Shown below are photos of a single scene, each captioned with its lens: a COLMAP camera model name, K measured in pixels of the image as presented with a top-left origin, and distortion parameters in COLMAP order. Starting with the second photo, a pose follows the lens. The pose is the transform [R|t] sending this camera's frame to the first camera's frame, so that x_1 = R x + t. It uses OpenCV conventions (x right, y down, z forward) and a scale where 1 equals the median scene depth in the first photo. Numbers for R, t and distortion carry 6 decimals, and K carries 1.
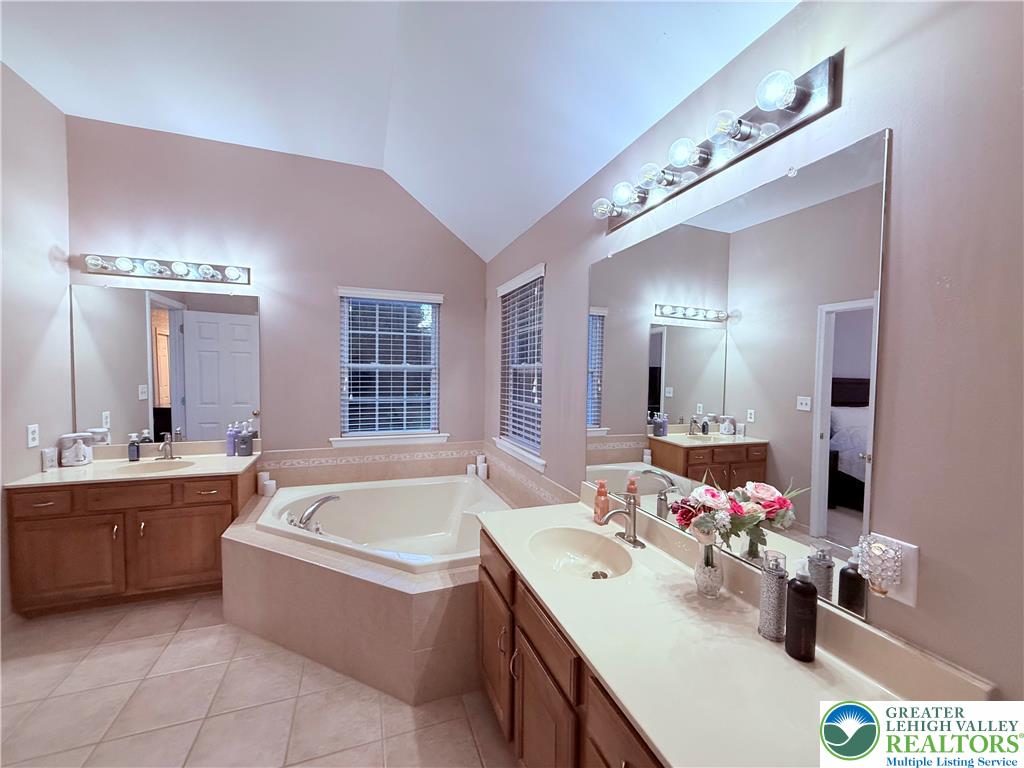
lens RADIAL K [[410.6, 0, 509.7], [0, 410.6, 381.1], [0, 0, 1]] dist [0.002098, -0.000265]
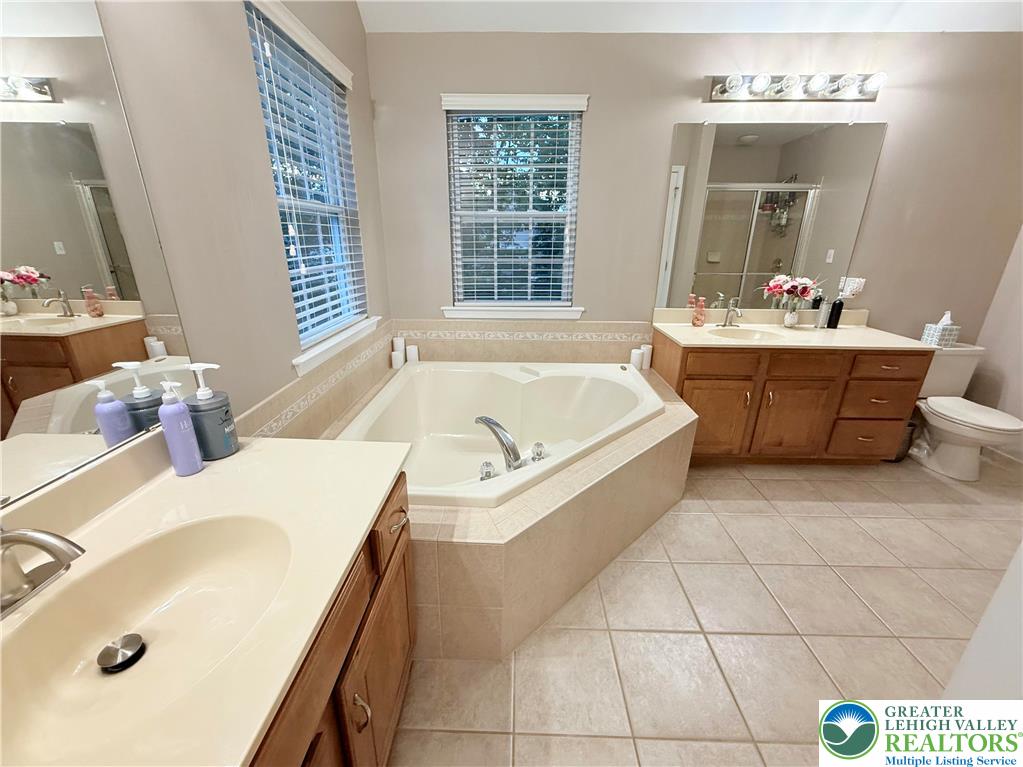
lens RADIAL K [[410.2, 0, 510.4], [0, 410.2, 383.1], [0, 0, 1]] dist [0.002098, -0.000265]
pose [[0.357595, -0.321416, 0.876822, -0.990508], [0.034301, 0.942793, 0.331610, 0.016157], [-0.933247, -0.088506, 0.348163, 0.762010]]
